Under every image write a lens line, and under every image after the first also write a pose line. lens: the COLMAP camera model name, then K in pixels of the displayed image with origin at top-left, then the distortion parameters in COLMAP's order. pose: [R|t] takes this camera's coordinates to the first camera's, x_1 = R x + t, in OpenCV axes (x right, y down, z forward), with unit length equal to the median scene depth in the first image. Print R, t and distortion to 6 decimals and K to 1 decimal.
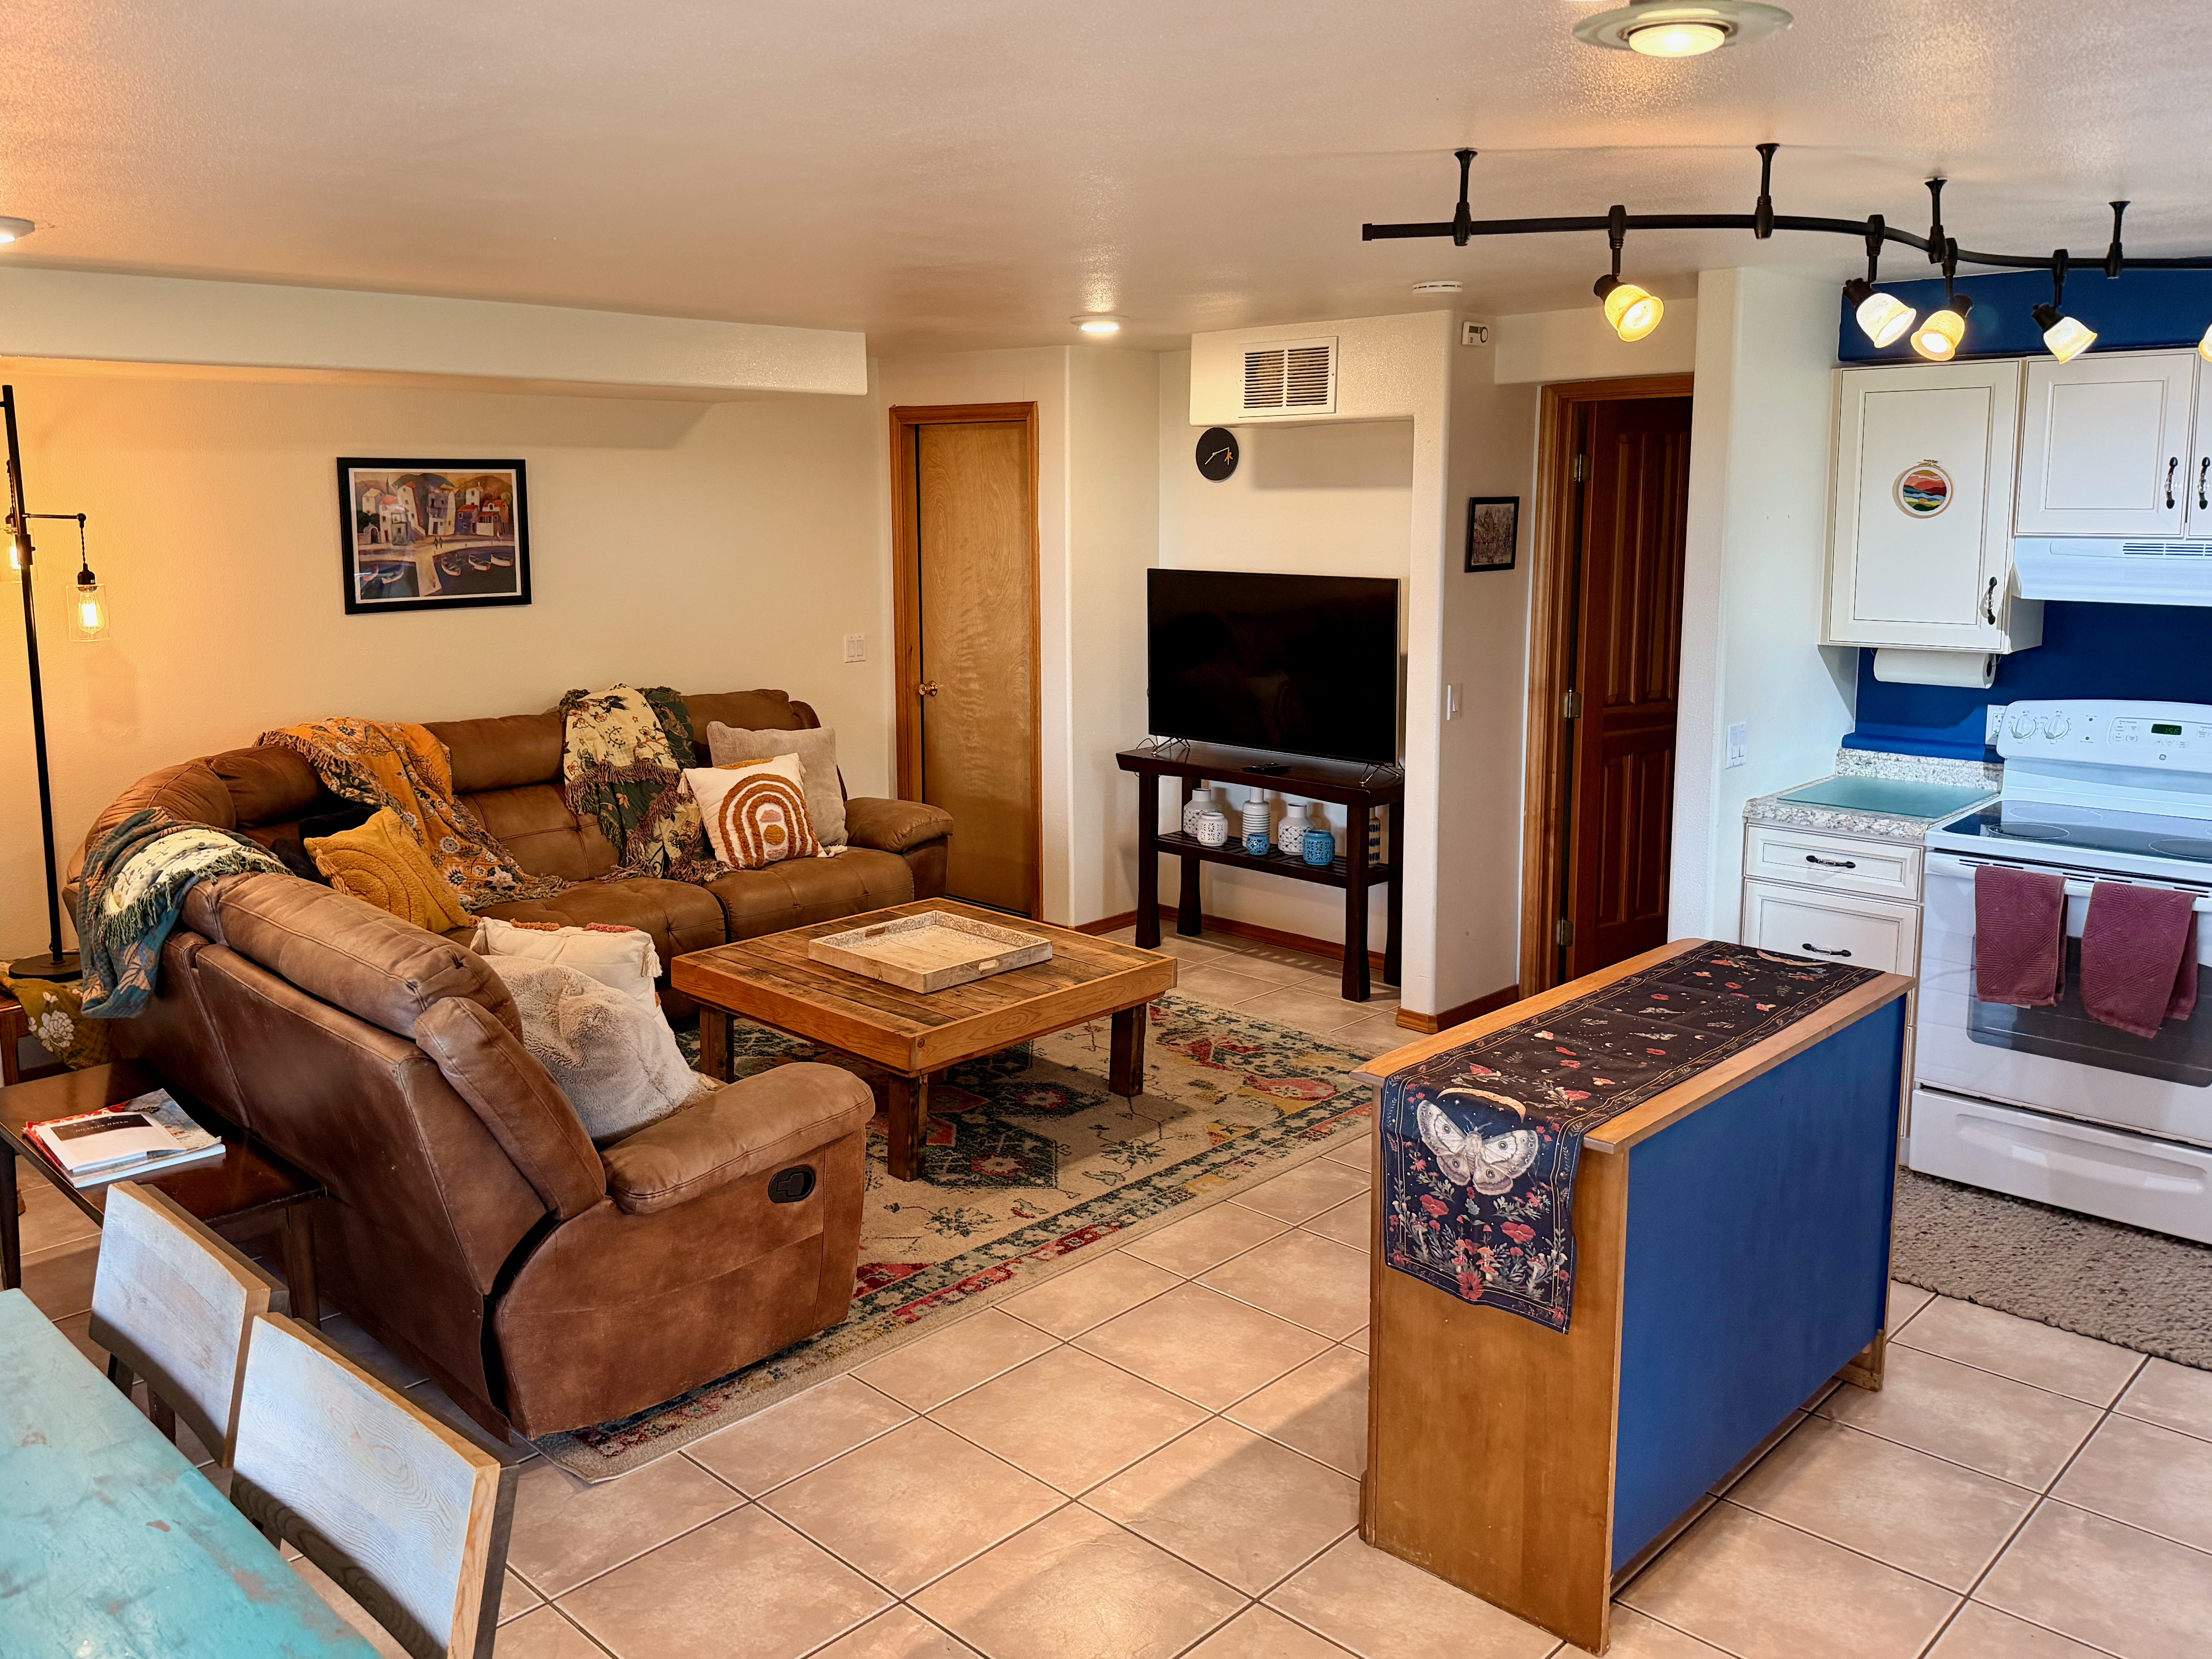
lens RADIAL K [[1784.6, 0, 1023.1], [0, 1784.6, 751.8], [0, 0, 1]] dist [0.015752, -0.007968]
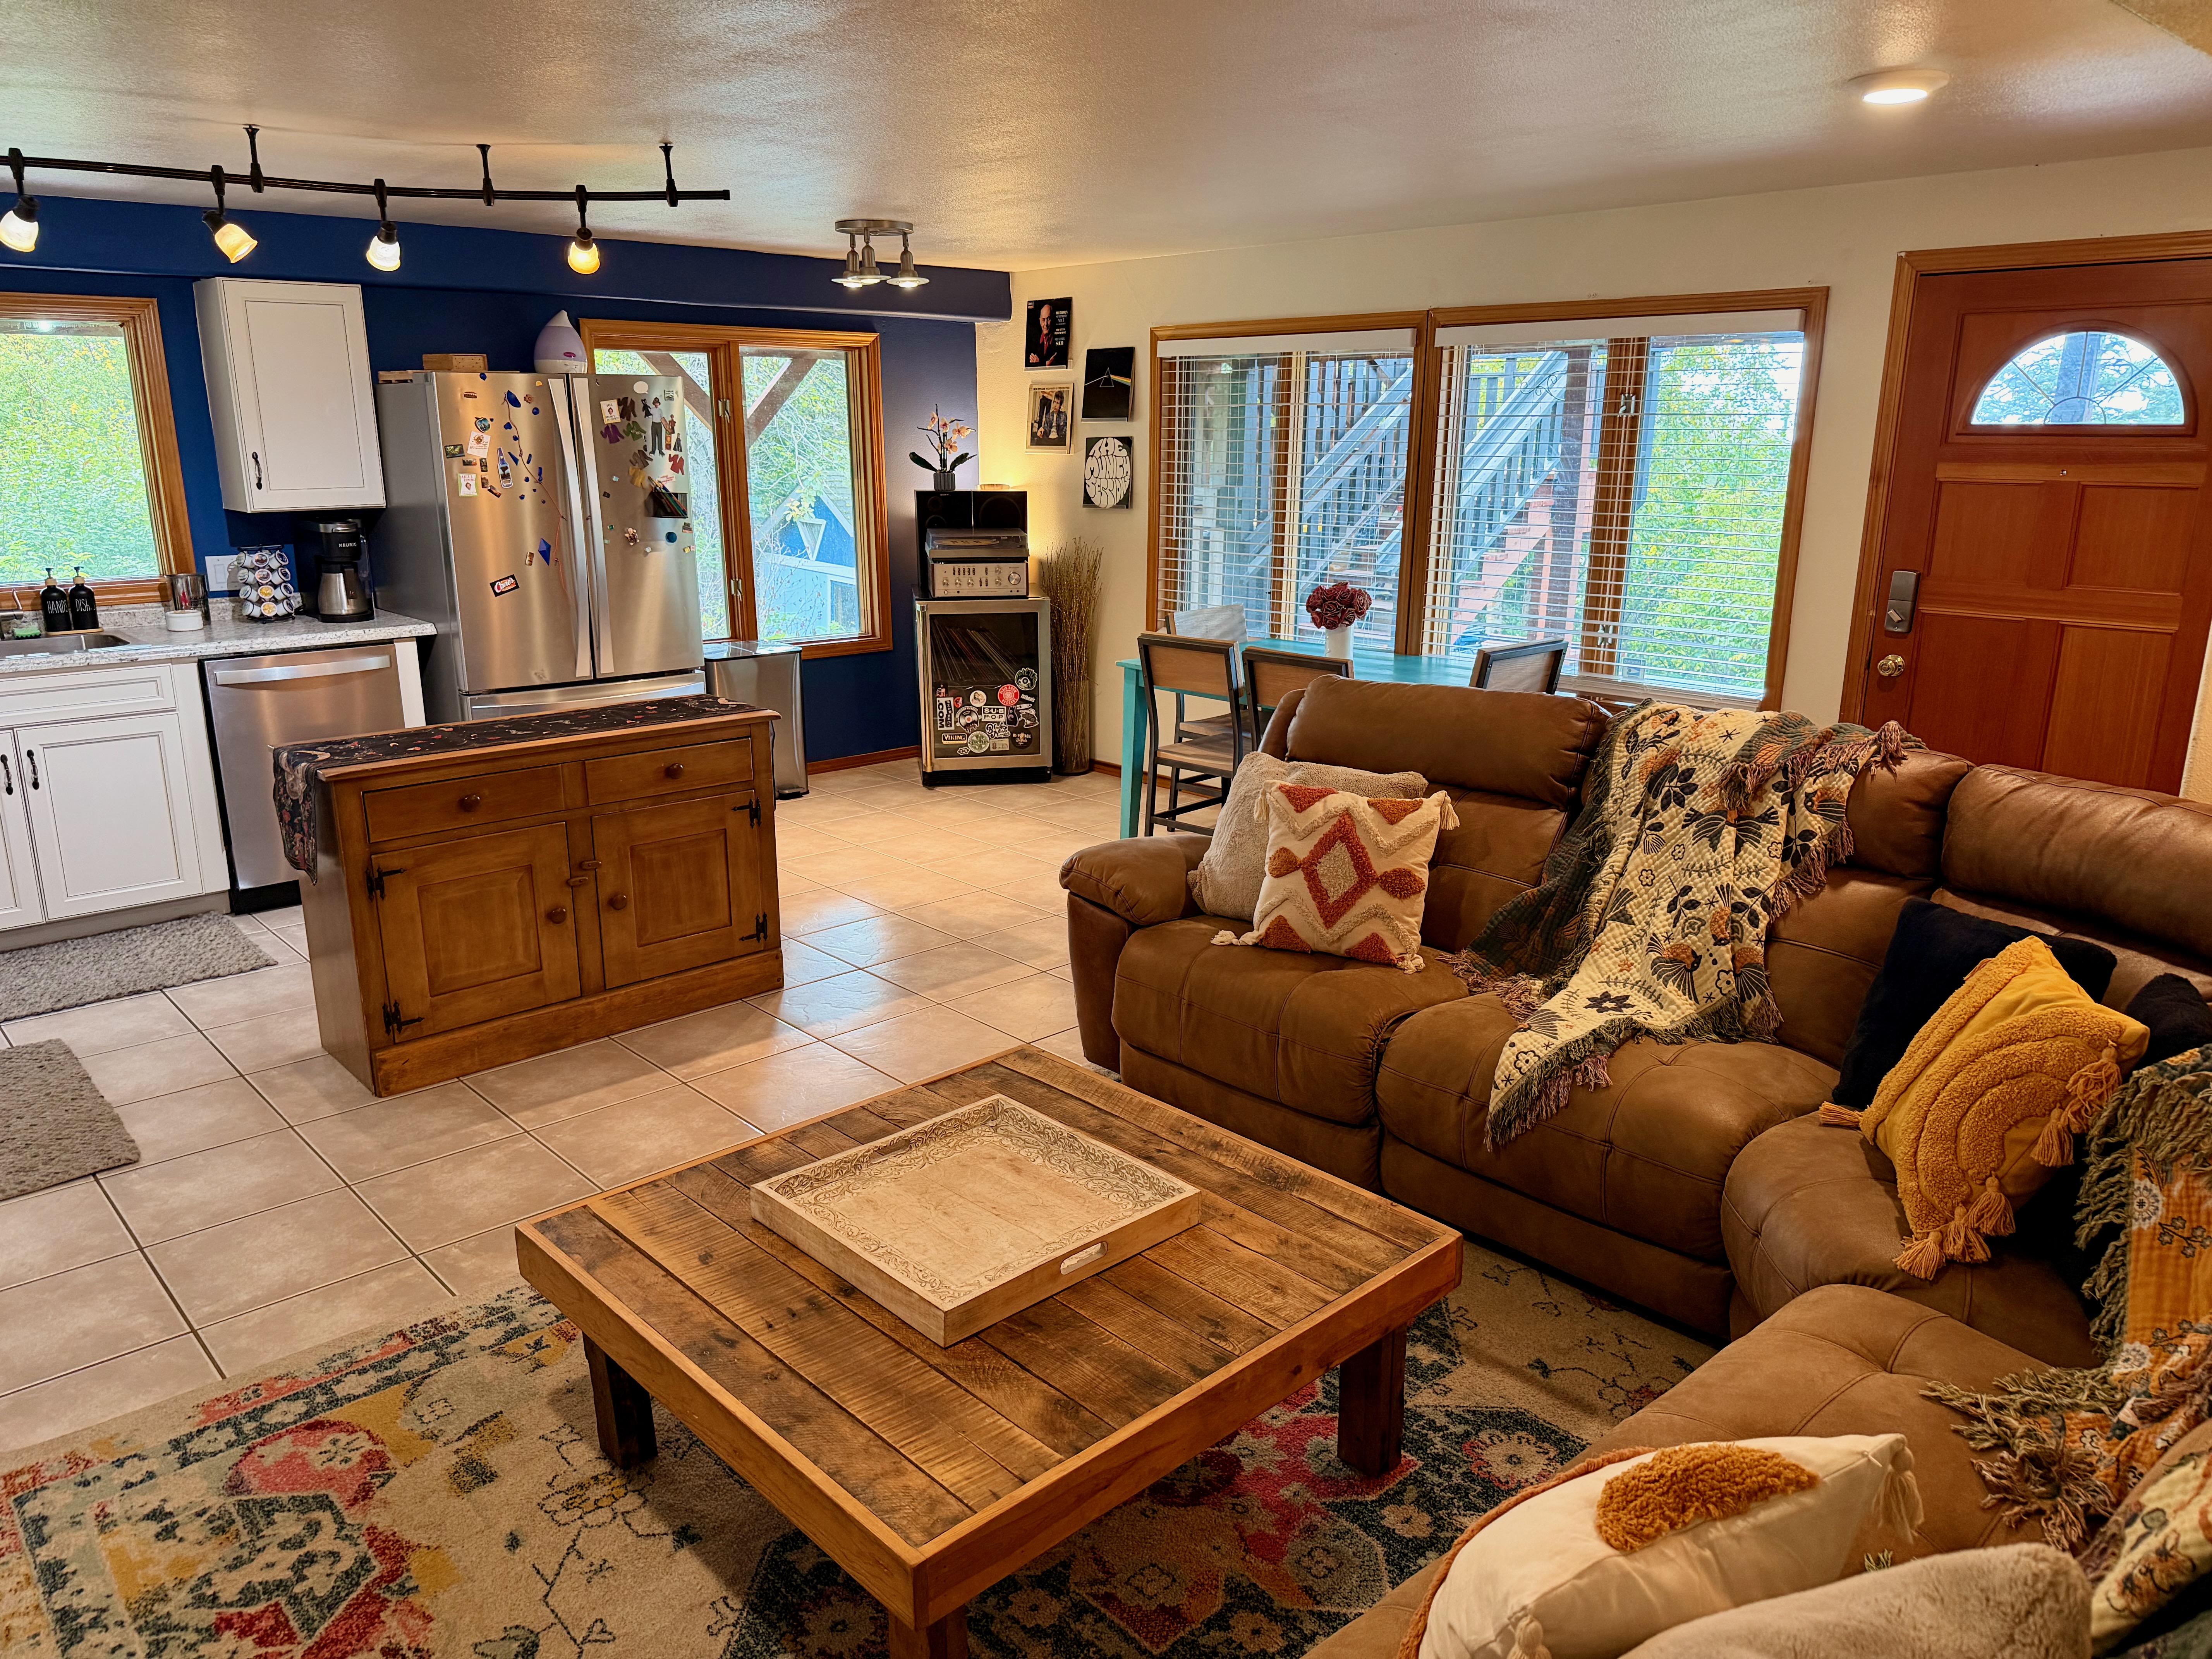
lens RADIAL K [[1551.1, 0, 1097.3], [0, 1551.1, 861.1], [0, 0, 1]] dist [0.106734, -0.143729]
pose [[-0.999106, -0.008167, 0.041482, -0.107235], [0.009578, 0.911926, 0.410242, -0.177291], [-0.041179, 0.410273, -0.911033, 1.359874]]
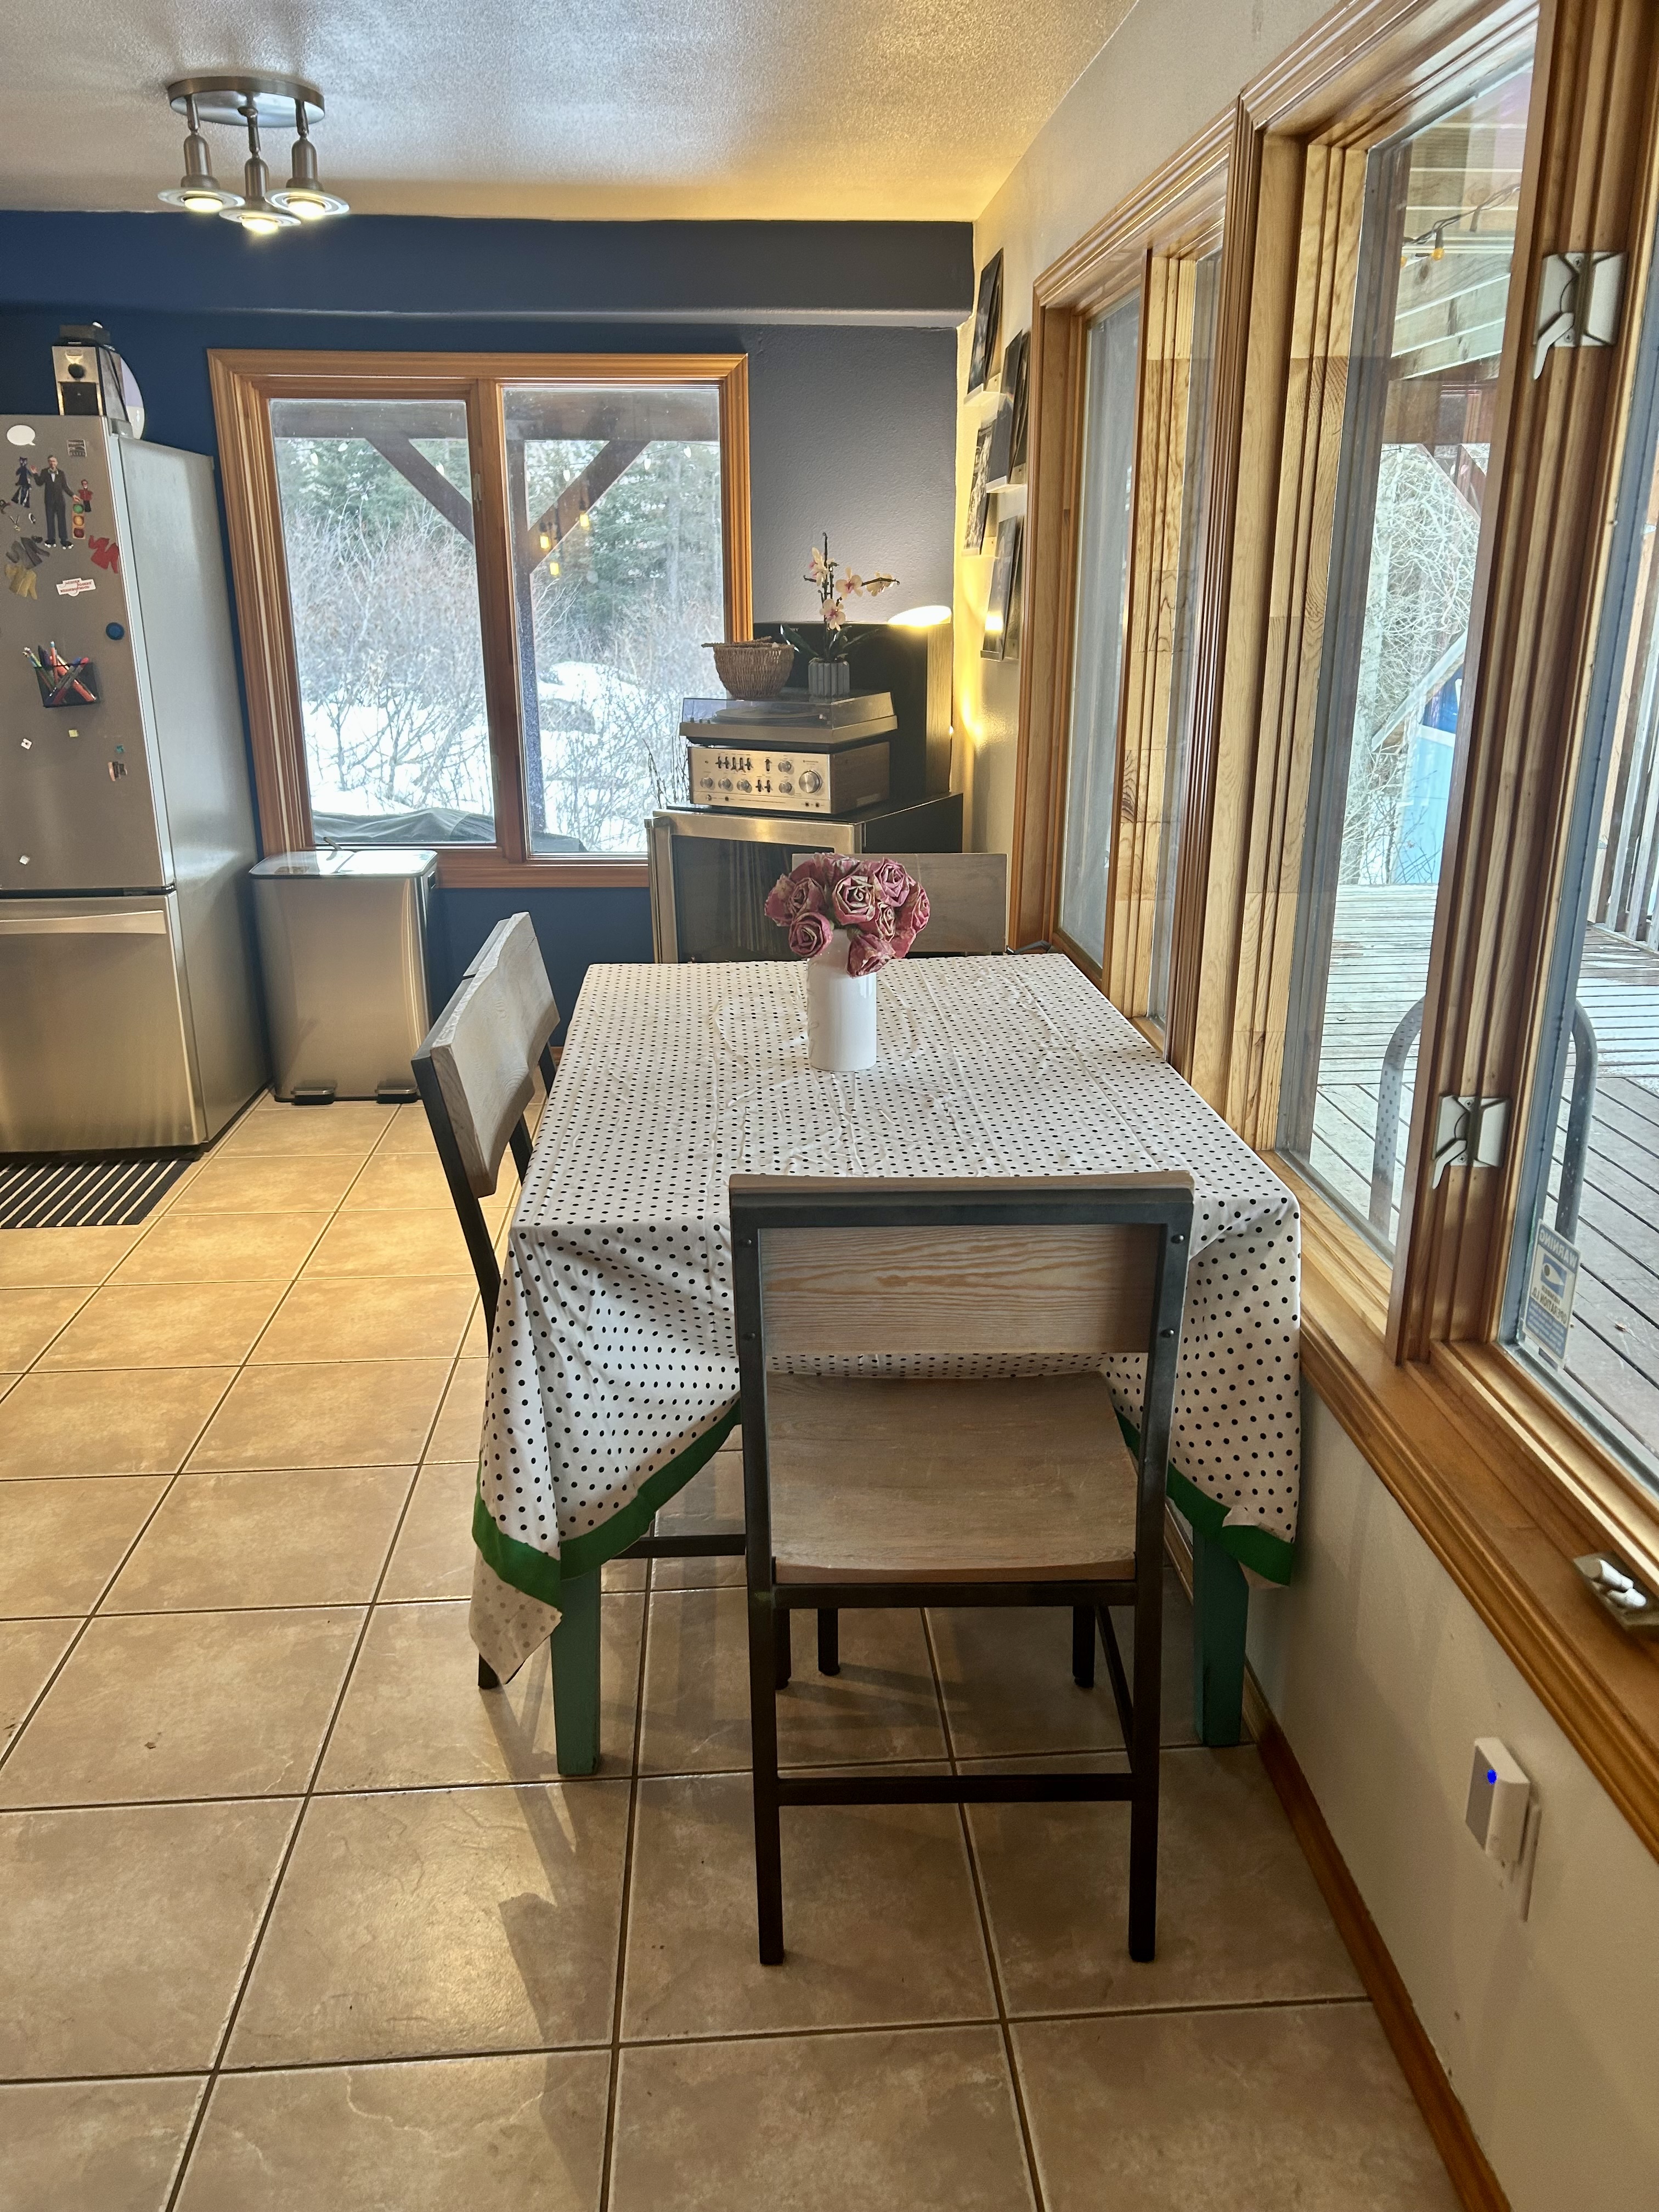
lens RADIAL K [[1647.5, 0, 797.3], [0, 1647.5, 1115.8], [0, 0, 1]] dist [0.084213, -0.104251]
pose [[-0.752435, -0.204419, 0.626143, -0.495472], [0.101187, 0.903463, 0.416553, -0.037210], [-0.650848, 0.376786, -0.659112, 0.631138]]
